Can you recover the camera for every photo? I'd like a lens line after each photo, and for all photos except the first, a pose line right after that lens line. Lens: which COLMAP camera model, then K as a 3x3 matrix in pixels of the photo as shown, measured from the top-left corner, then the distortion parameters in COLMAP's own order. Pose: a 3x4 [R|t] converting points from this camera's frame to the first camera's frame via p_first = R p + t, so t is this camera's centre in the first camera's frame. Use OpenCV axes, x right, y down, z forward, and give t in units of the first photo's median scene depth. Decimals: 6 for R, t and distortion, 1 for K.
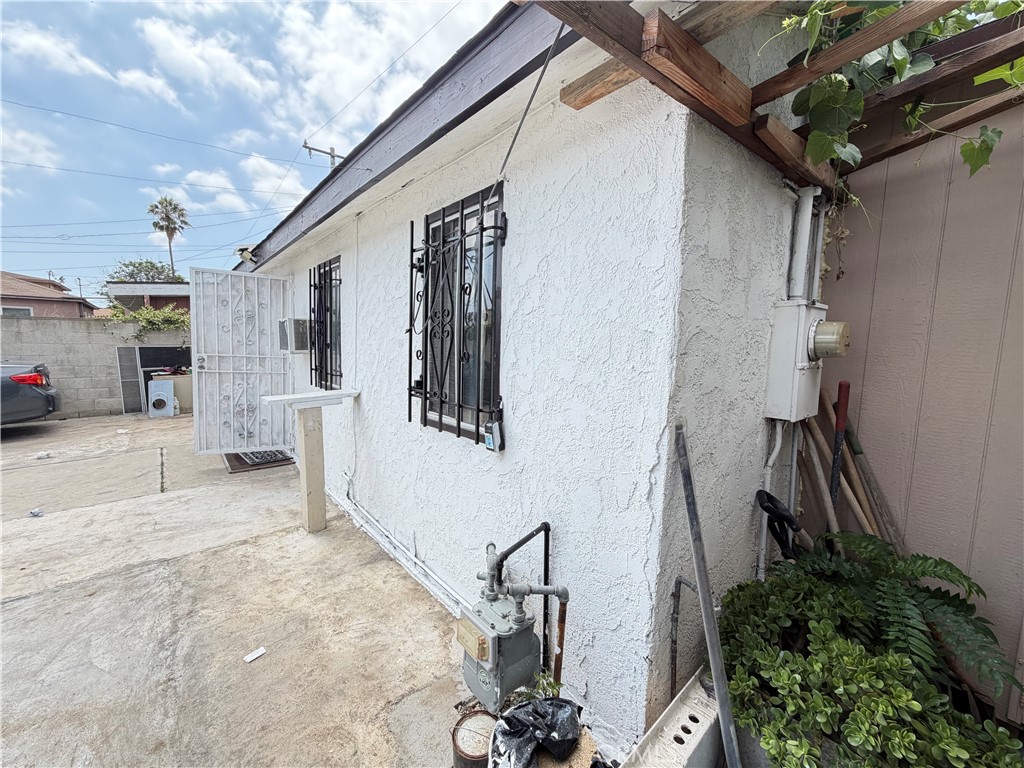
lens RADIAL K [[409.8, 0, 507.8], [0, 409.8, 383.0], [0, 0, 1]] dist [0.002031, 0.000615]
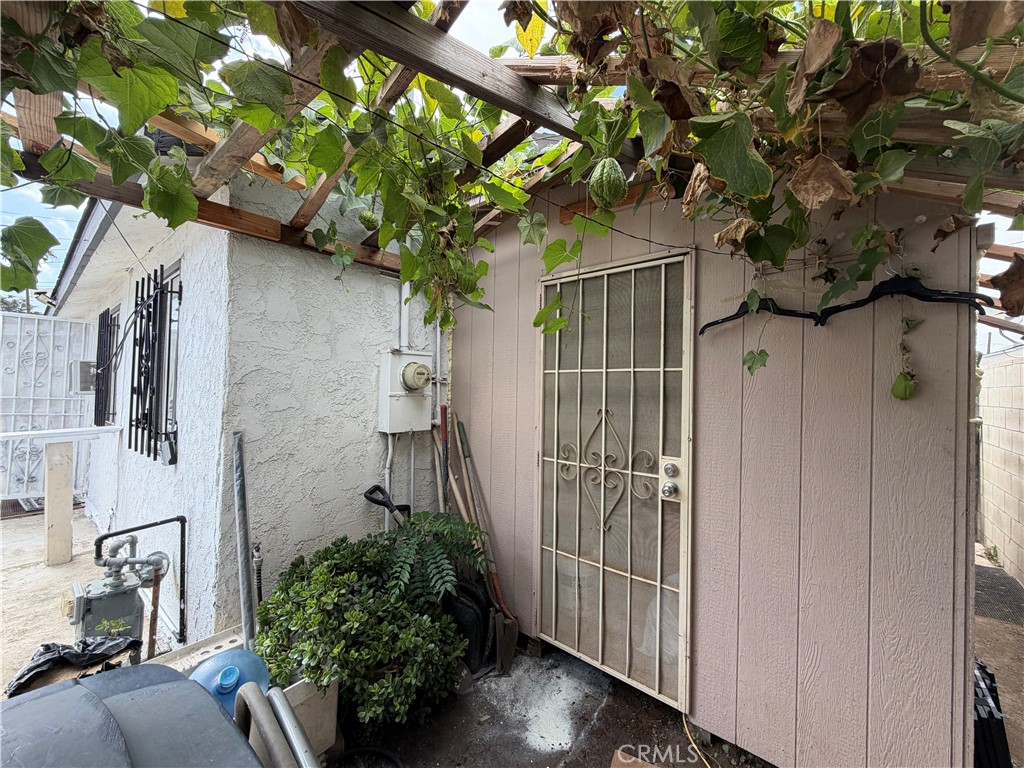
lens RADIAL K [[409.8, 0, 514.7], [0, 409.8, 385.1], [0, 0, 1]] dist [0.002031, 0.000615]
pose [[0.983262, 0.001268, 0.182192, 0.488082], [0.018859, 0.993896, -0.108694, 0.049860], [-0.181218, 0.110311, 0.977237, -0.275786]]
